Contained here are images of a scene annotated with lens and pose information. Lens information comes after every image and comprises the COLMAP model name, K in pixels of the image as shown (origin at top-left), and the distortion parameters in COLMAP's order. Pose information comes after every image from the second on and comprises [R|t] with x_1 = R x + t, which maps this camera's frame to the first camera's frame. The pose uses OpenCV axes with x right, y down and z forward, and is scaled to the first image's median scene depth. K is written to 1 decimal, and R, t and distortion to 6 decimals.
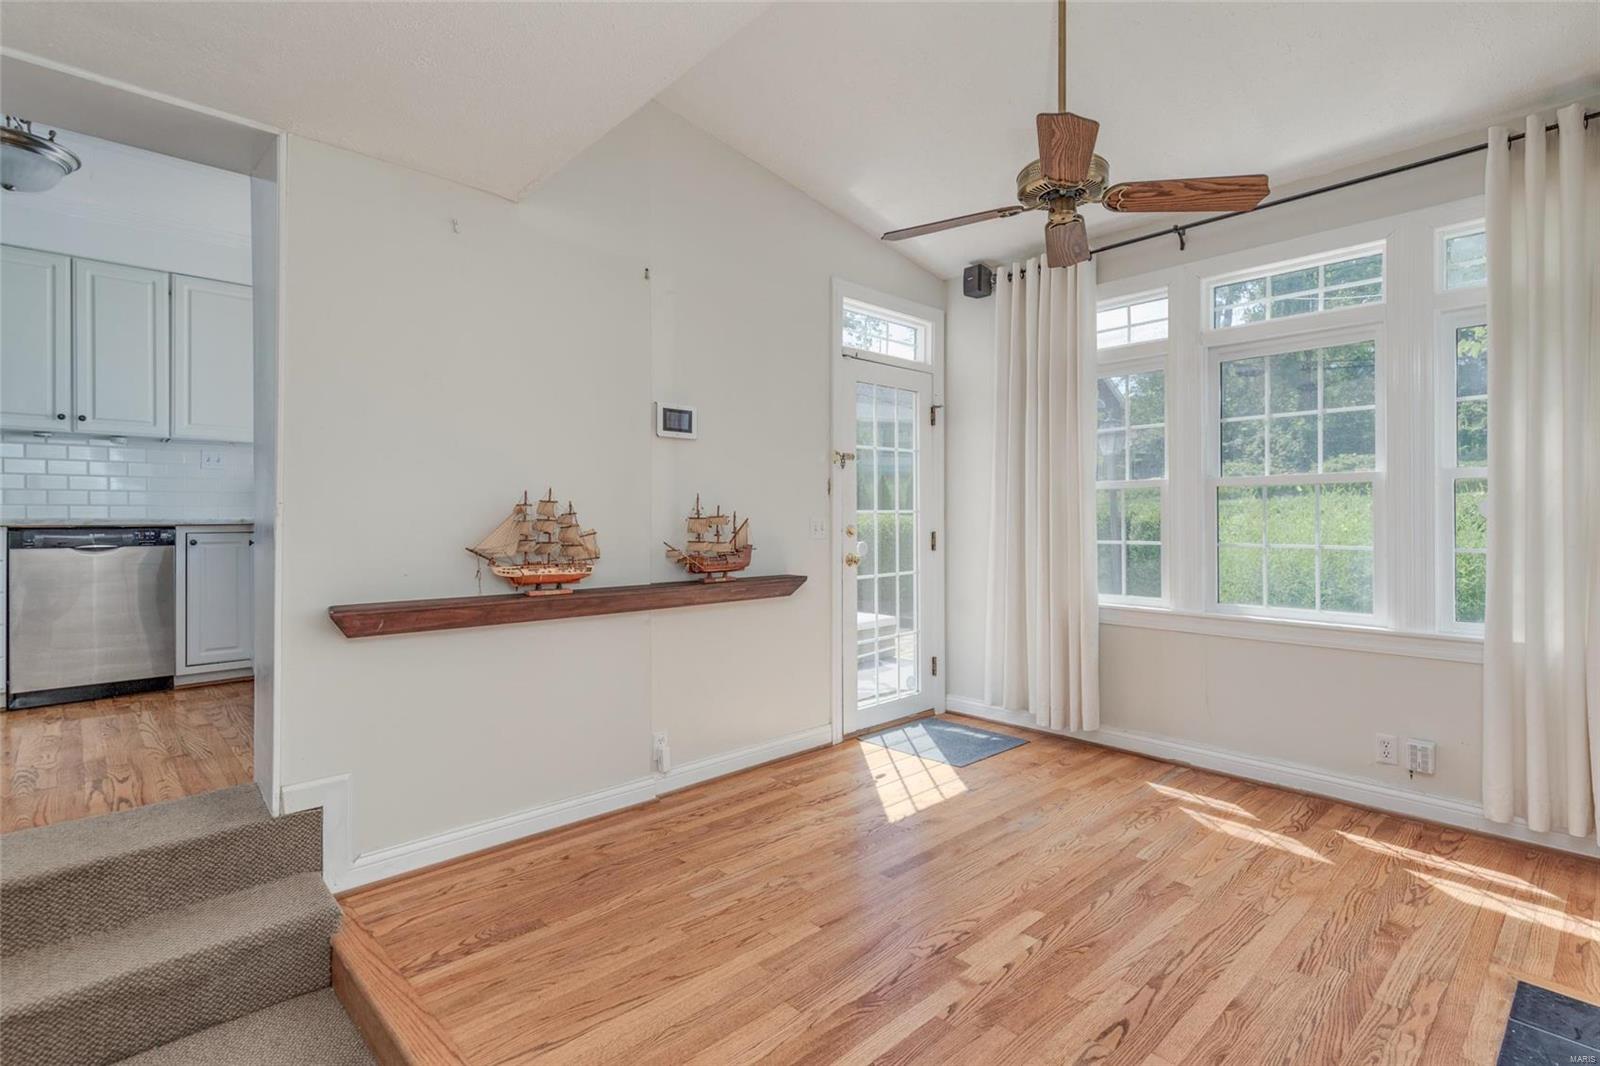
lens RADIAL K [[781.0, 0, 790.8], [0, 781.0, 512.1], [0, 0, 1]] dist [0.012017, -0.000036]
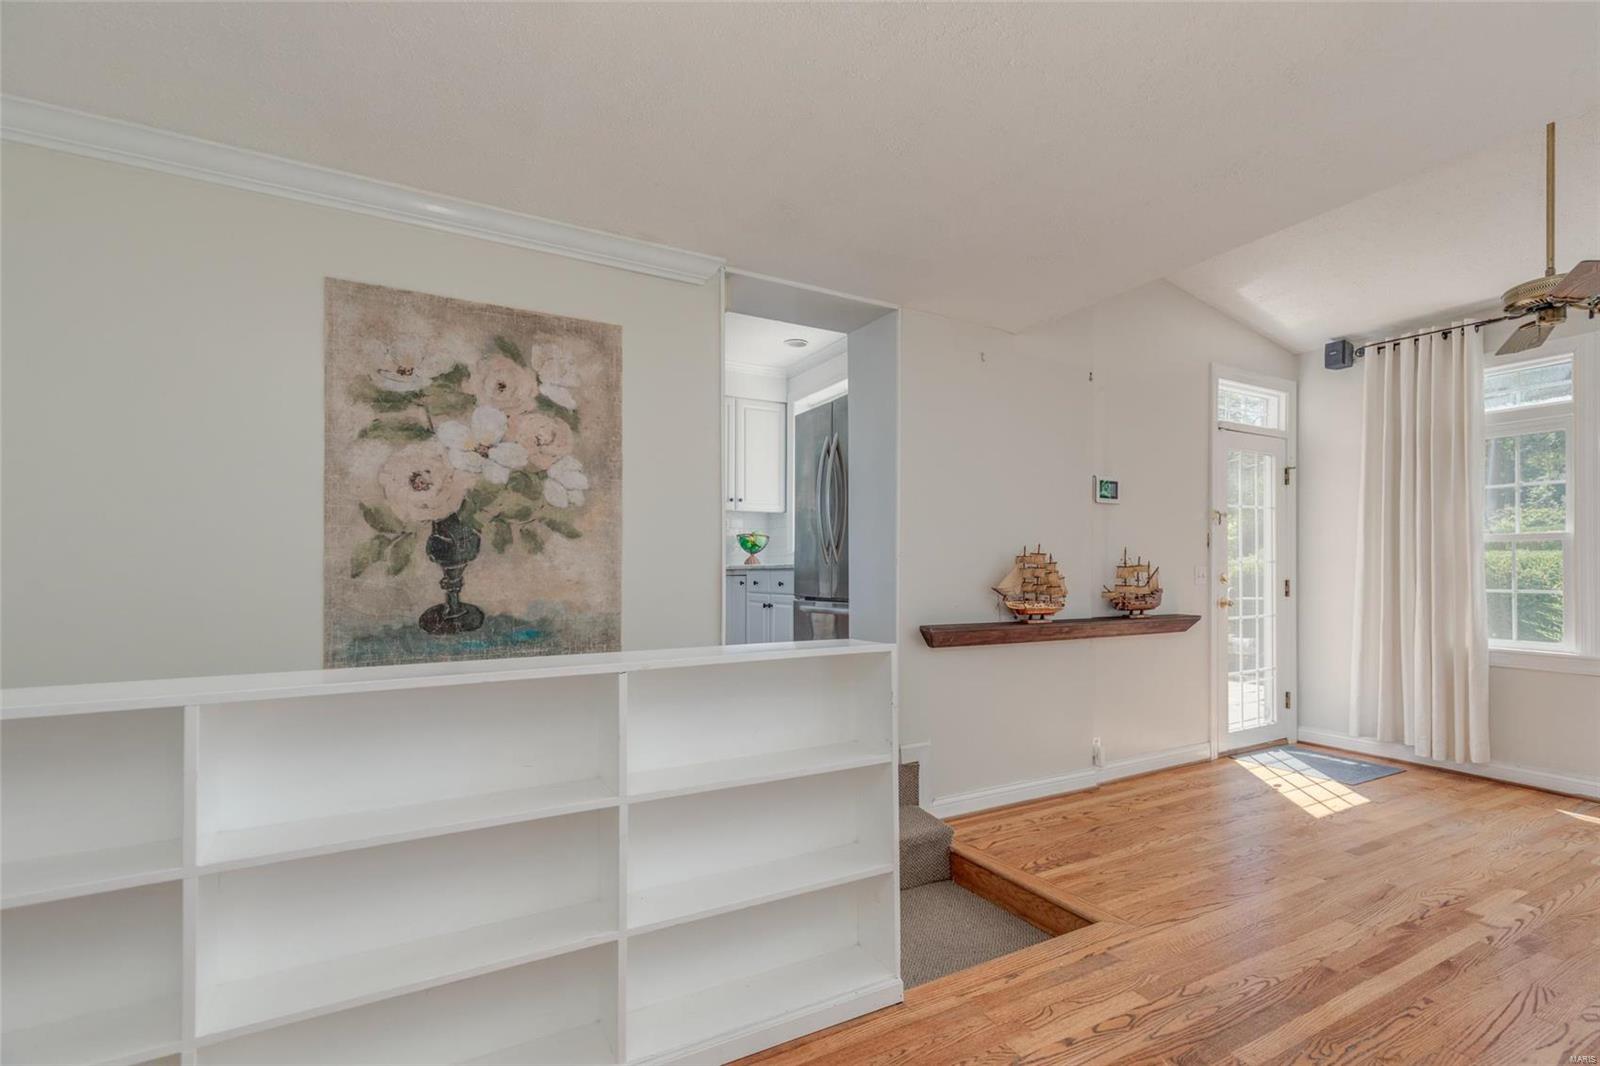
lens RADIAL K [[730.4, 0, 790.1], [0, 730.4, 556.5], [0, 0, 1]] dist [0.009349, -0.001795]
pose [[0.968569, 0.000557, -0.248743, -0.378949], [-0.002078, 0.999981, -0.005852, -0.000601], [0.248735, 0.006185, 0.968552, -0.300396]]
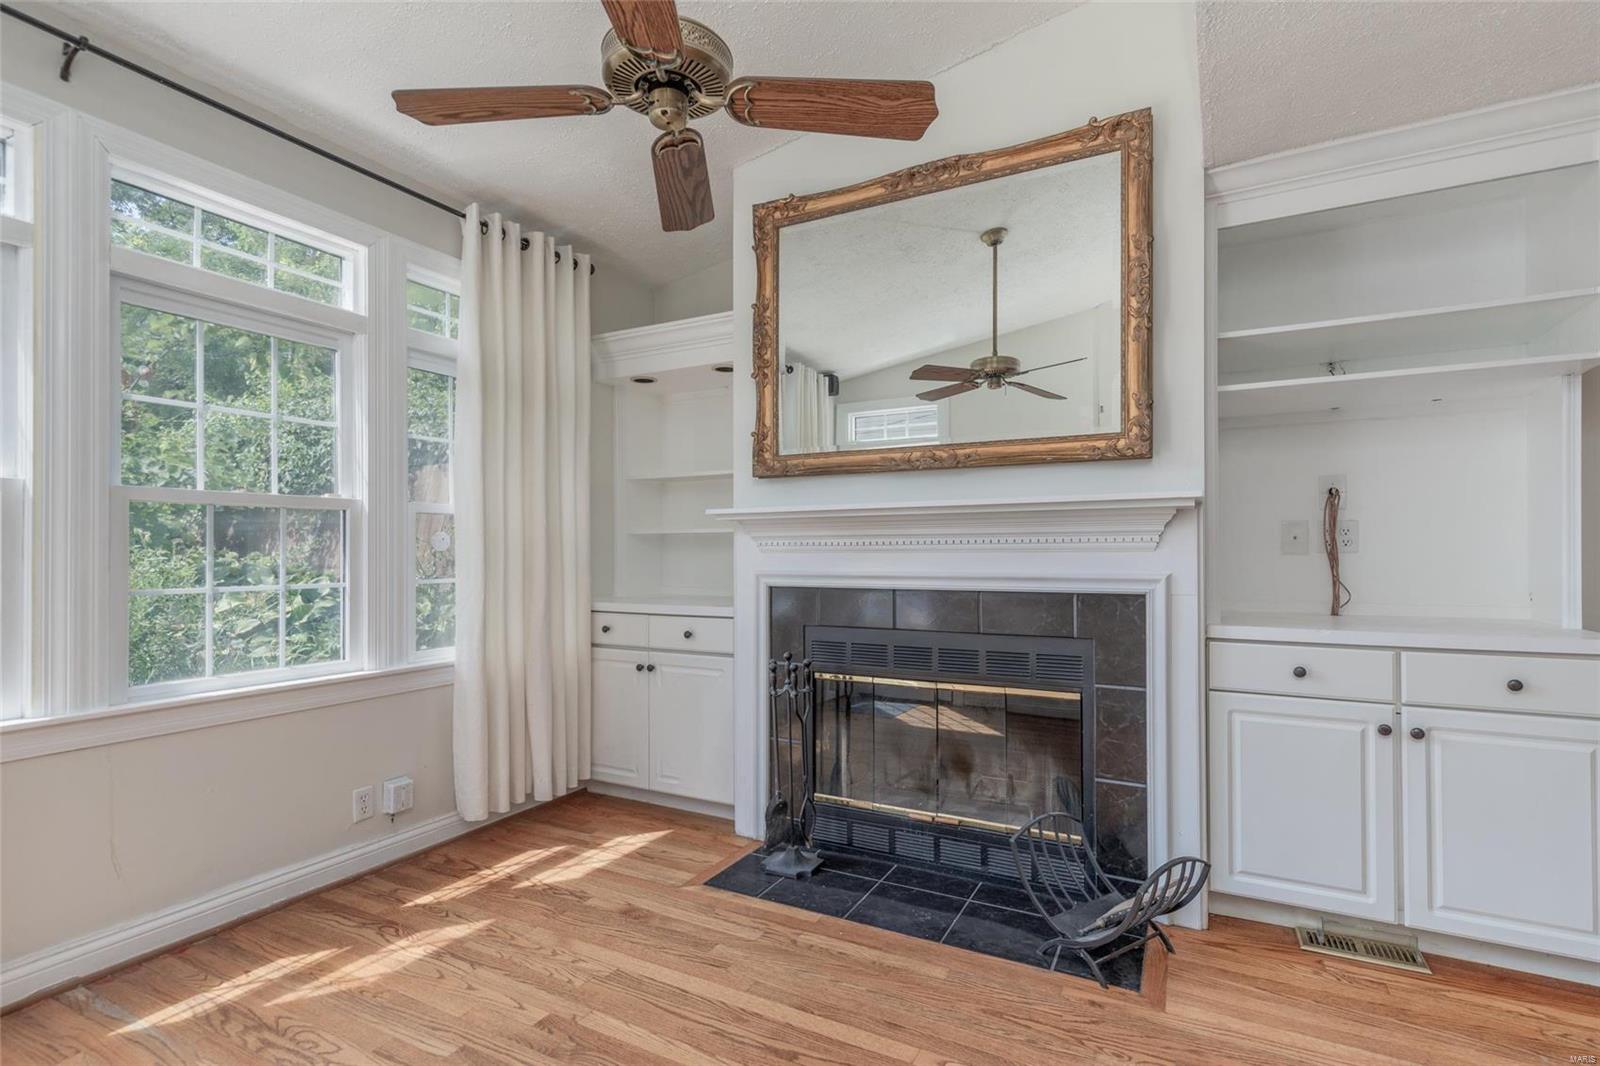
lens RADIAL K [[730.4, 0, 812.2], [0, 730.4, 548.7], [0, 0, 1]] dist [0.009349, -0.001795]
pose [[-0.344632, 0.008542, 0.938699, -0.220885], [-0.001825, 0.999951, -0.009770, 0.012031], [-0.938736, -0.005080, -0.344600, 0.797290]]
